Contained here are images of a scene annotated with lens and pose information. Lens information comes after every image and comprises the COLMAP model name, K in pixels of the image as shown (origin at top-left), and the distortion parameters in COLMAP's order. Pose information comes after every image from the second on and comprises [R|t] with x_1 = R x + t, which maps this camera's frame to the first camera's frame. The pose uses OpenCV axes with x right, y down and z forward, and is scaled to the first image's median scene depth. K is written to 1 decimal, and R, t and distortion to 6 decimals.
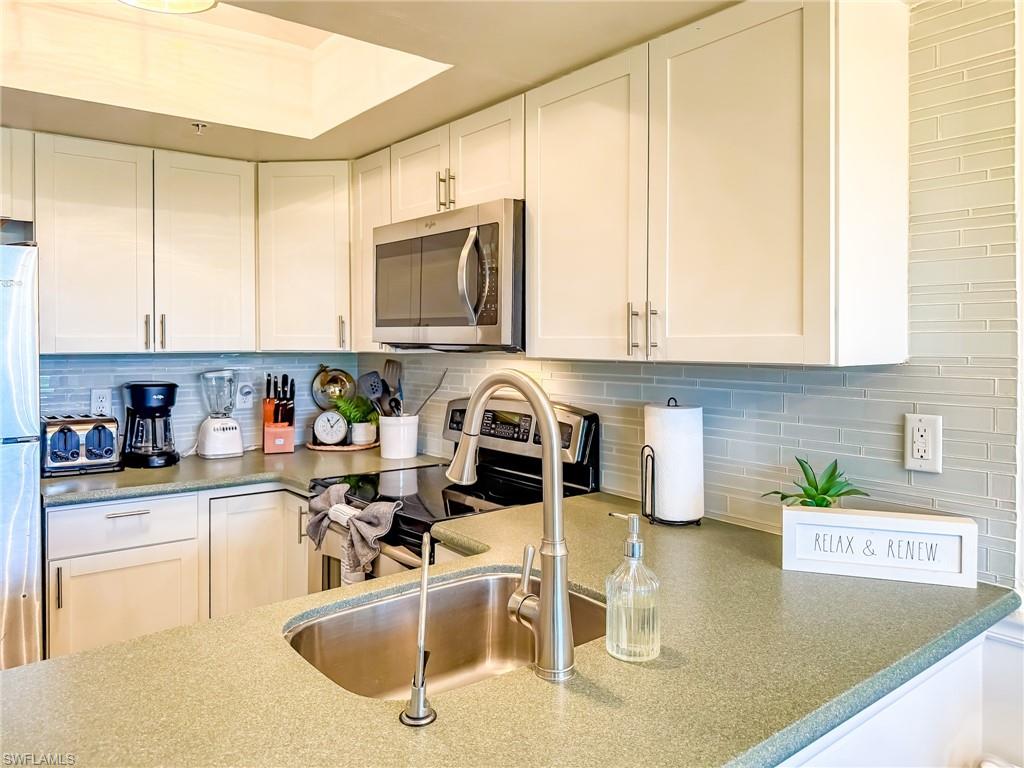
lens RADIAL K [[735.0, 0, 520.6], [0, 735.0, 336.8], [0, 0, 1]] dist [0.038023, -0.001434]
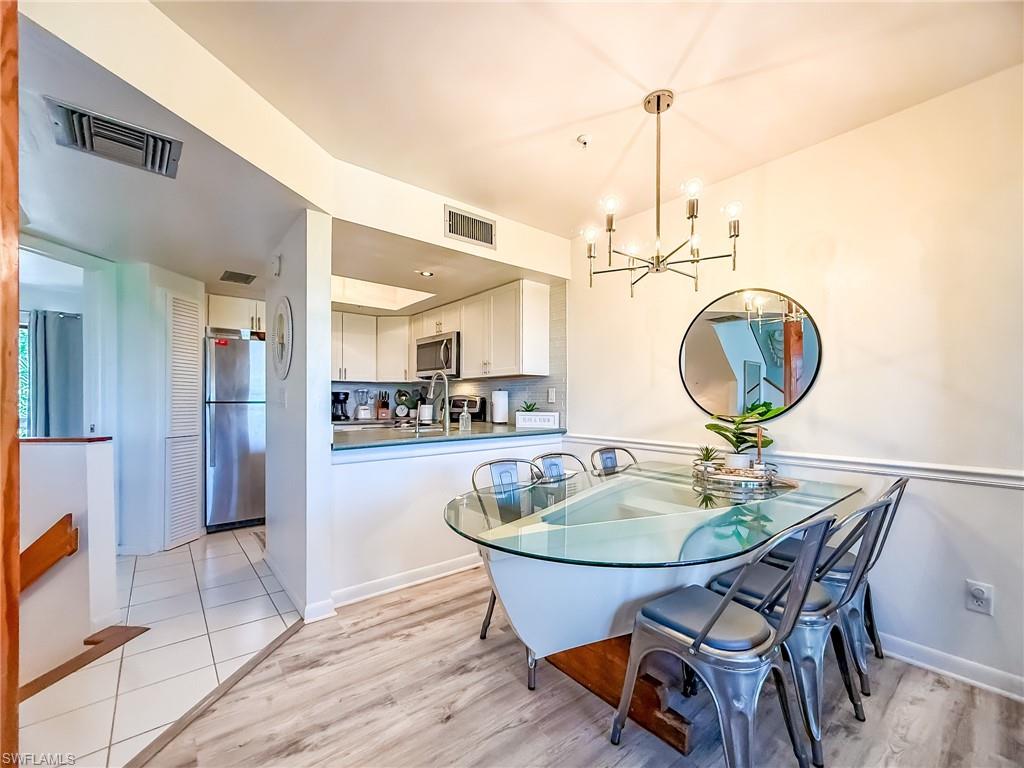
lens RADIAL K [[421.8, 0, 527.2], [0, 421.8, 412.1], [0, 0, 1]] dist [-0.001397, -0.000305]
pose [[0.999374, 0.009567, 0.034064, 0.223330], [-0.010231, 0.999760, 0.019372, 0.126452], [-0.033871, -0.019708, 0.999232, -0.843374]]
